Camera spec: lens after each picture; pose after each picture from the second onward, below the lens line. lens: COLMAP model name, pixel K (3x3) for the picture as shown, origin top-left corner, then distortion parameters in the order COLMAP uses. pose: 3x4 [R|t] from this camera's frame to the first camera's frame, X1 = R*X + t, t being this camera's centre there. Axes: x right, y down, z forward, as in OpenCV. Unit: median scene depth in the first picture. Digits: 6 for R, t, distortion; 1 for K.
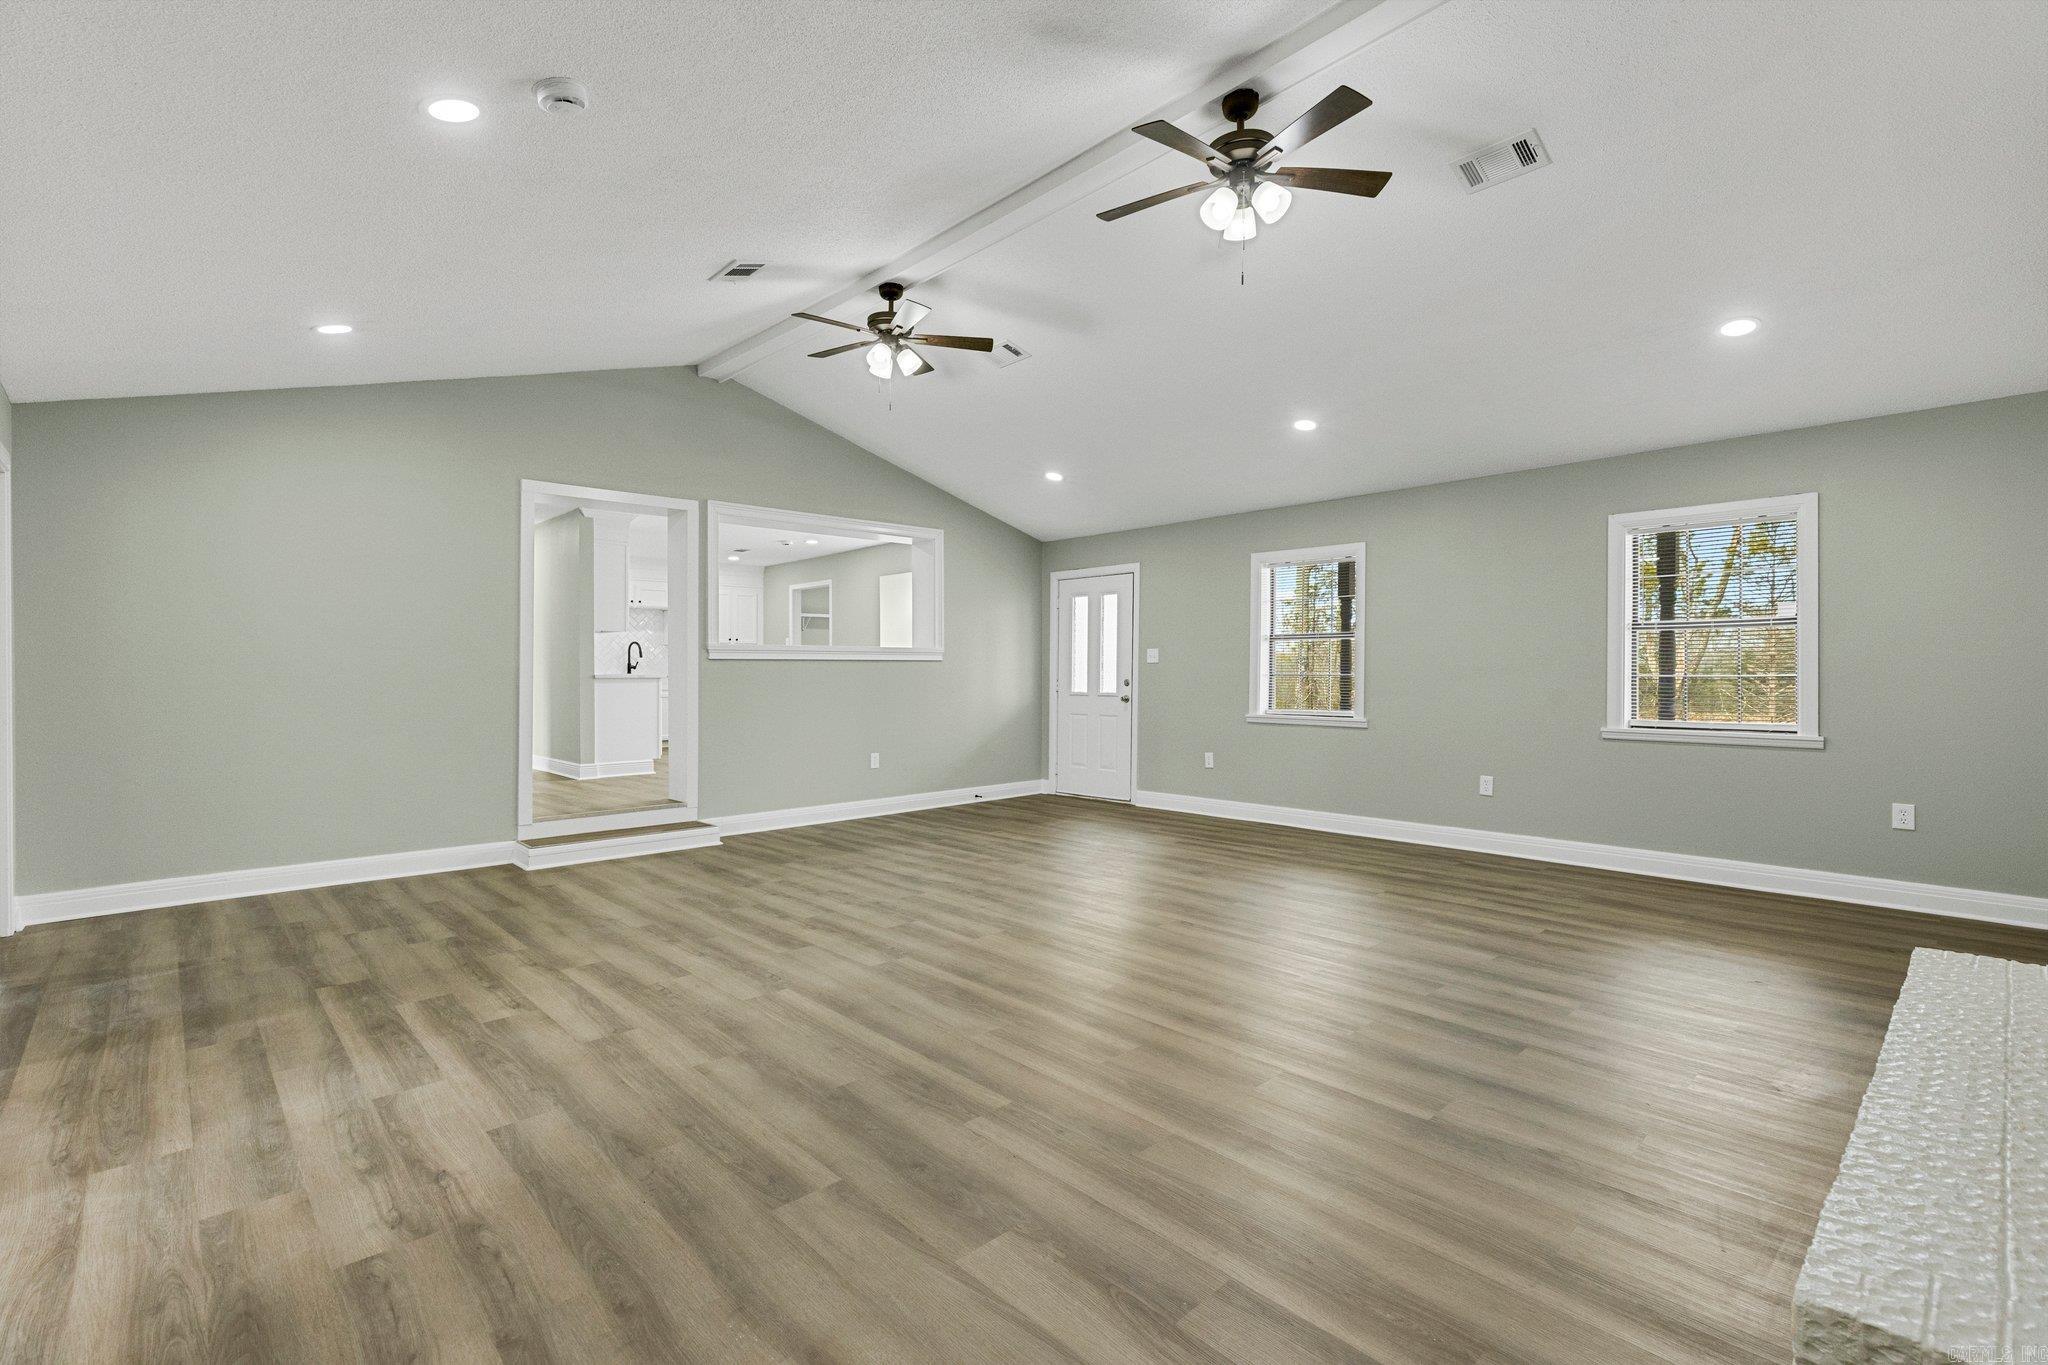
lens RADIAL K [[916.1, 0, 1013.5], [0, 916.1, 644.6], [0, 0, 1]] dist [0.005776, -0.001134]
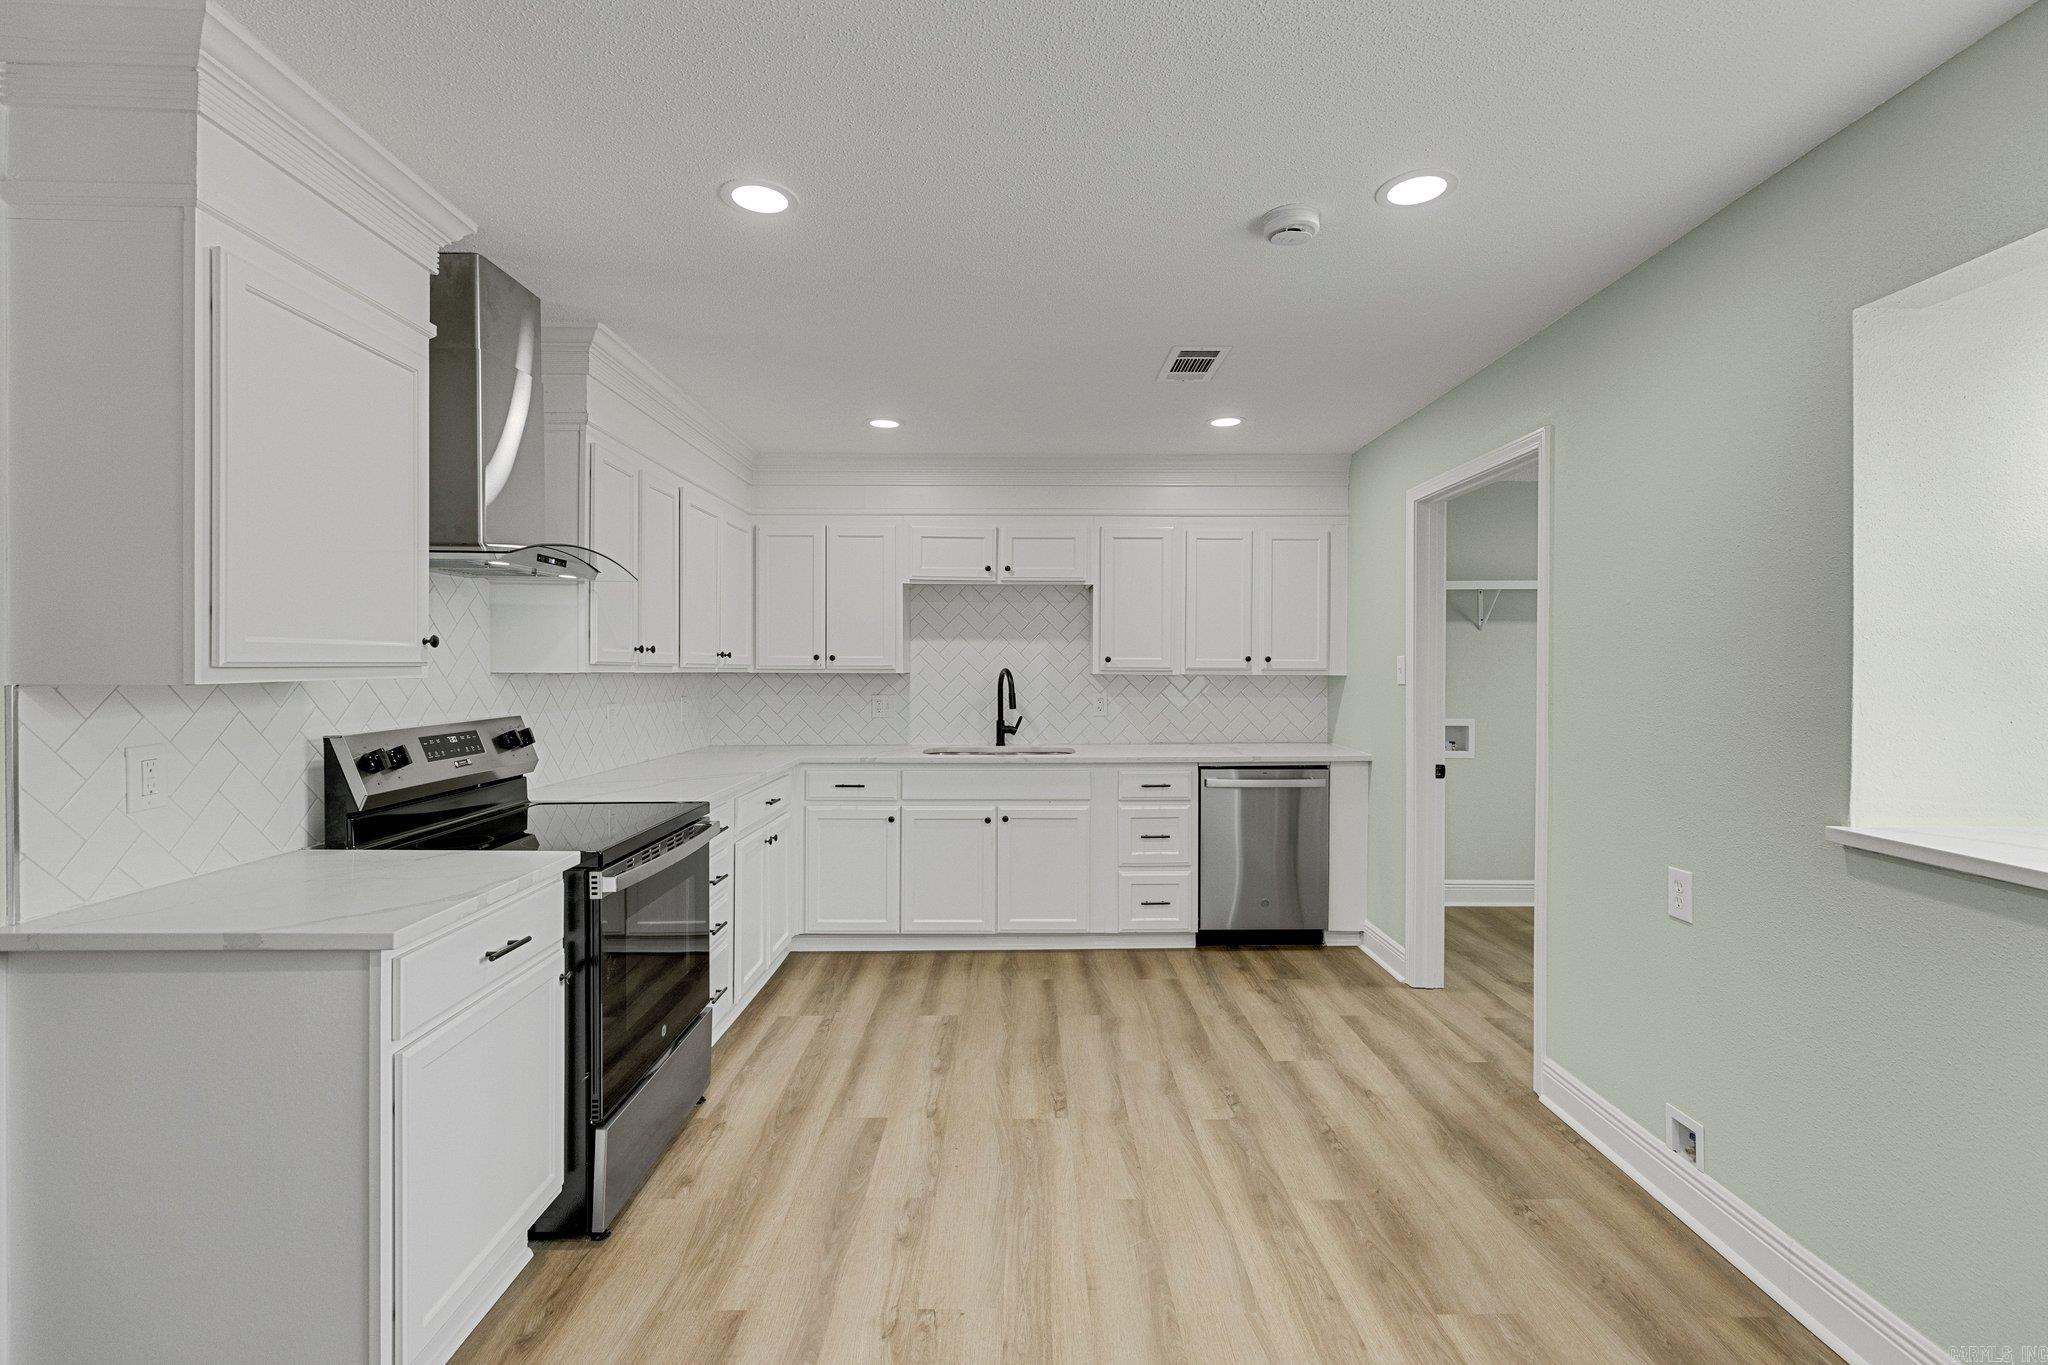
lens RADIAL K [[916.1, 0, 1028.9], [0, 916.1, 666.6], [0, 0, 1]] dist [0.005776, -0.001134]
pose [[0.732157, 0.005922, -0.681110, -0.525629], [0.016728, 0.999504, 0.026671, -0.059337], [0.680930, -0.030921, 0.731695, 2.871801]]
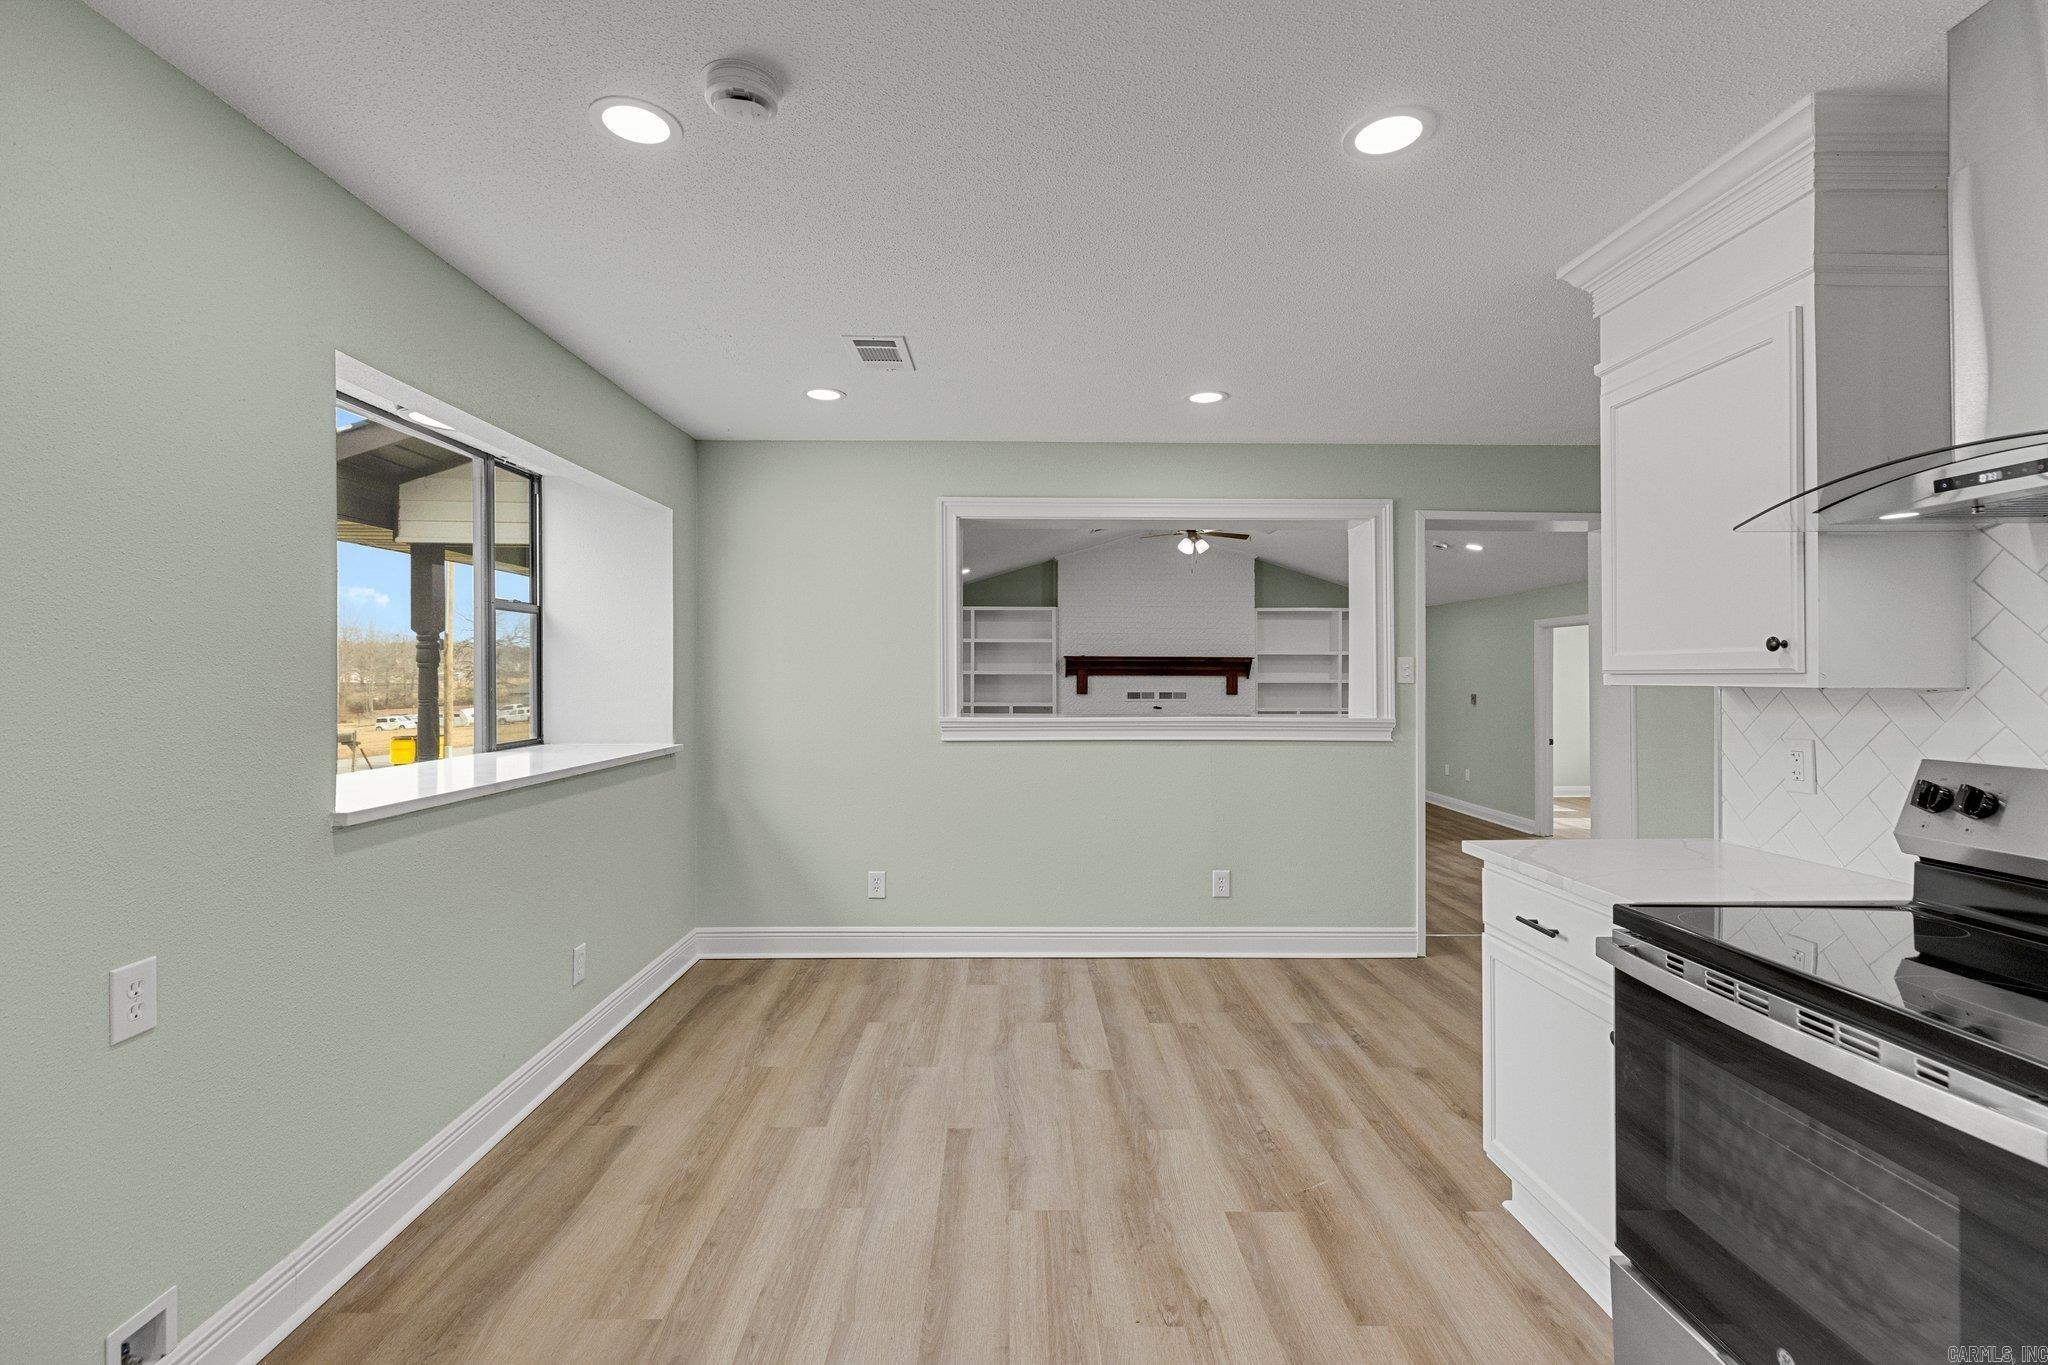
lens RADIAL K [[916.1, 0, 1022.6], [0, 916.1, 672.1], [0, 0, 1]] dist [0.005776, -0.001134]
pose [[-0.736232, 0.003232, 0.676722, -1.396539], [-0.019854, 0.999455, -0.026374, -0.023020], [-0.676438, -0.032852, -0.735766, 3.865912]]
